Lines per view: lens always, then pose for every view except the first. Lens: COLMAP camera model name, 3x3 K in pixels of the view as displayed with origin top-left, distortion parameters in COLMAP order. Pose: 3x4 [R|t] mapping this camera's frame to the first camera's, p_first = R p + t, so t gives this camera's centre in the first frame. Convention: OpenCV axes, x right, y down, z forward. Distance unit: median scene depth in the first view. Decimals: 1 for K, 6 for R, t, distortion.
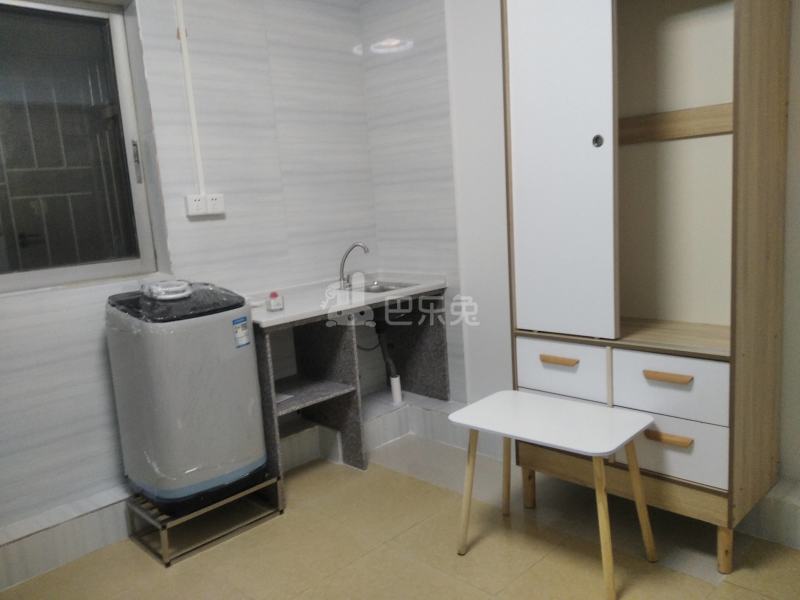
lens RADIAL K [[646.5, 0, 423.2], [0, 646.5, 301.5], [0, 0, 1]] dist [0.008905, -0.002121]
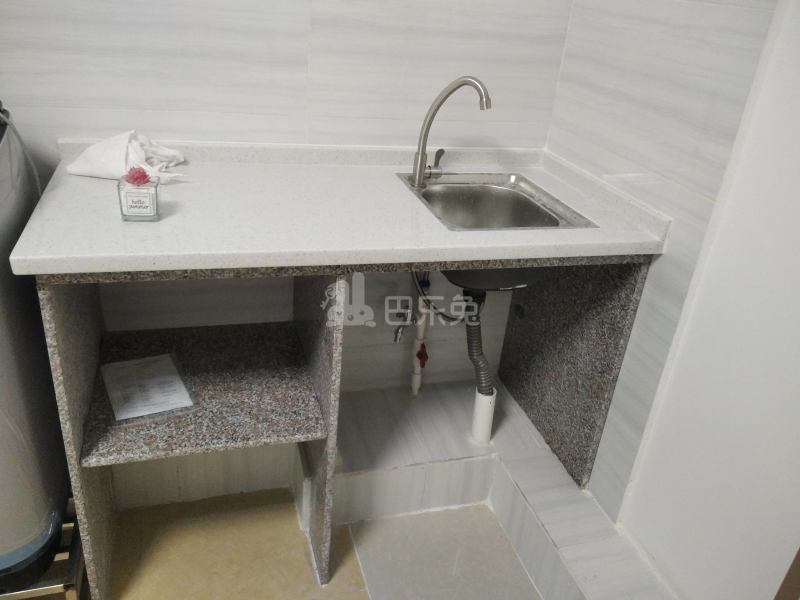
lens RADIAL K [[643.4, 0, 400.0], [0, 643.4, 300.0], [0, 0, 1]] dist [0.076046, -0.000671]
pose [[0.857386, 0.352357, -0.375145, 0.056656], [-0.229578, 0.914198, 0.333971, -0.087646], [0.460634, -0.200217, 0.864713, 0.606999]]
